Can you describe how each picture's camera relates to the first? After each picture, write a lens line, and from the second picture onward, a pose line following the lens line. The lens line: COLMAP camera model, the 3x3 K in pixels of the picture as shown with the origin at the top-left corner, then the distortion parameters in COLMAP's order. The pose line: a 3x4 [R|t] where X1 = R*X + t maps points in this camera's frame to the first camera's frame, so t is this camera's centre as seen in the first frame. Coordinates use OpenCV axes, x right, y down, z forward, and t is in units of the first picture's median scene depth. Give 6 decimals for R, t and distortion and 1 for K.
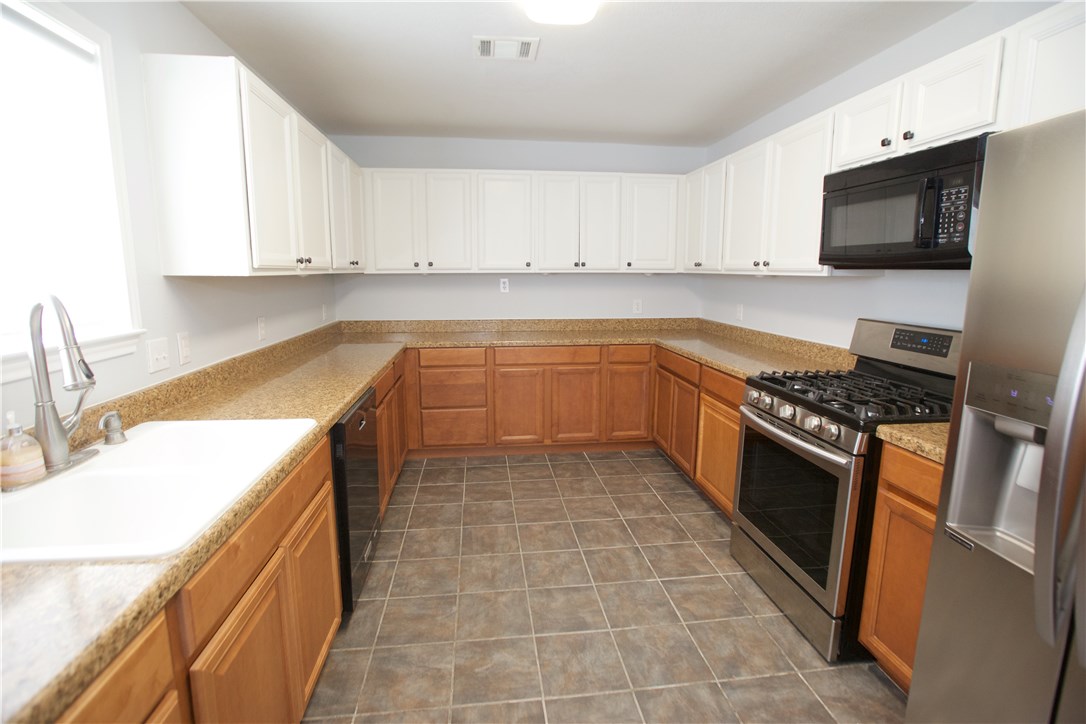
lens RADIAL K [[508.4, 0, 538.7], [0, 508.4, 354.4], [0, 0, 1]] dist [-0.036213, 0.000816]
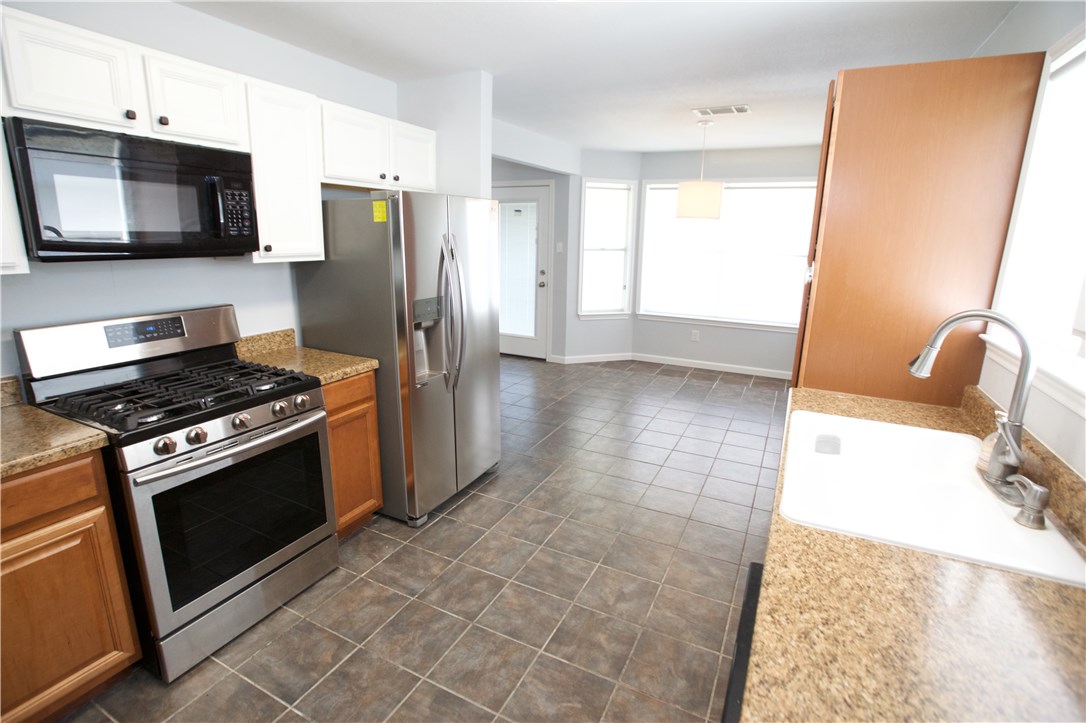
lens RADIAL K [[508.4, 0, 538.7], [0, 508.4, 353.9], [0, 0, 1]] dist [-0.036213, 0.000816]
pose [[-0.828908, -0.140988, 0.541326, -0.232067], [0.072064, 0.932738, 0.353280, -0.154964], [-0.554724, 0.331847, -0.762993, 0.753993]]
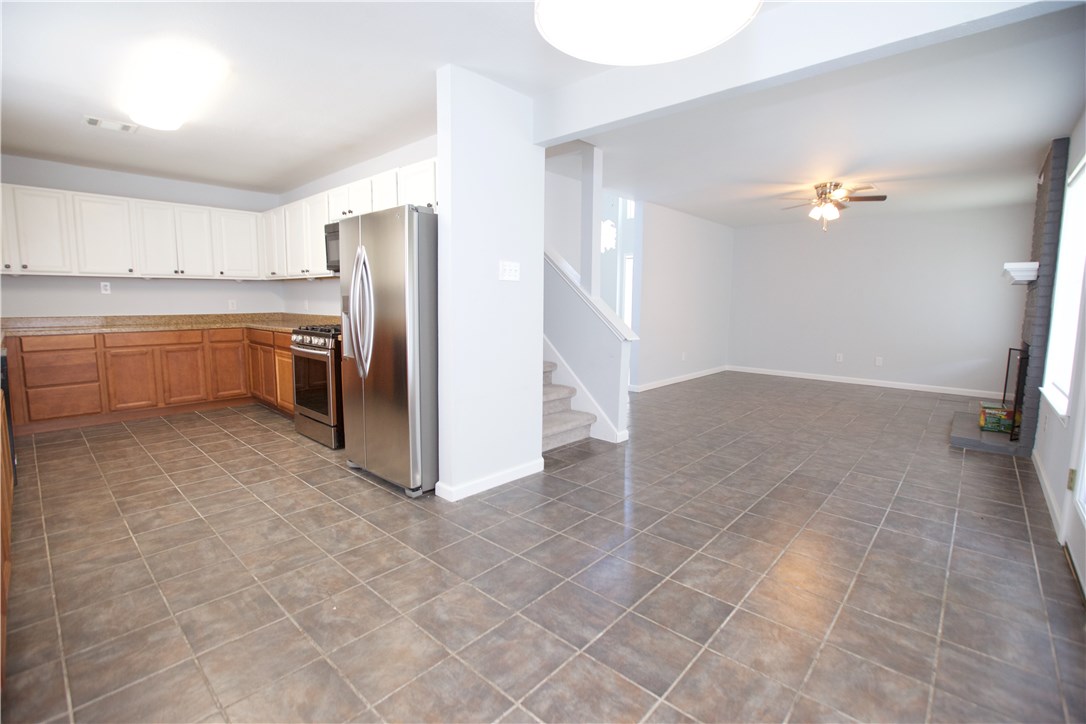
lens RADIAL K [[494.7, 0, 539.4], [0, 494.7, 352.8], [0, 0, 1]] dist [-0.050182, 0.018180]
pose [[0.755955, -0.068841, 0.650994, -0.048629], [0.100871, 0.994828, -0.011935, 0.157924], [-0.646806, 0.074689, 0.758989, -0.609723]]
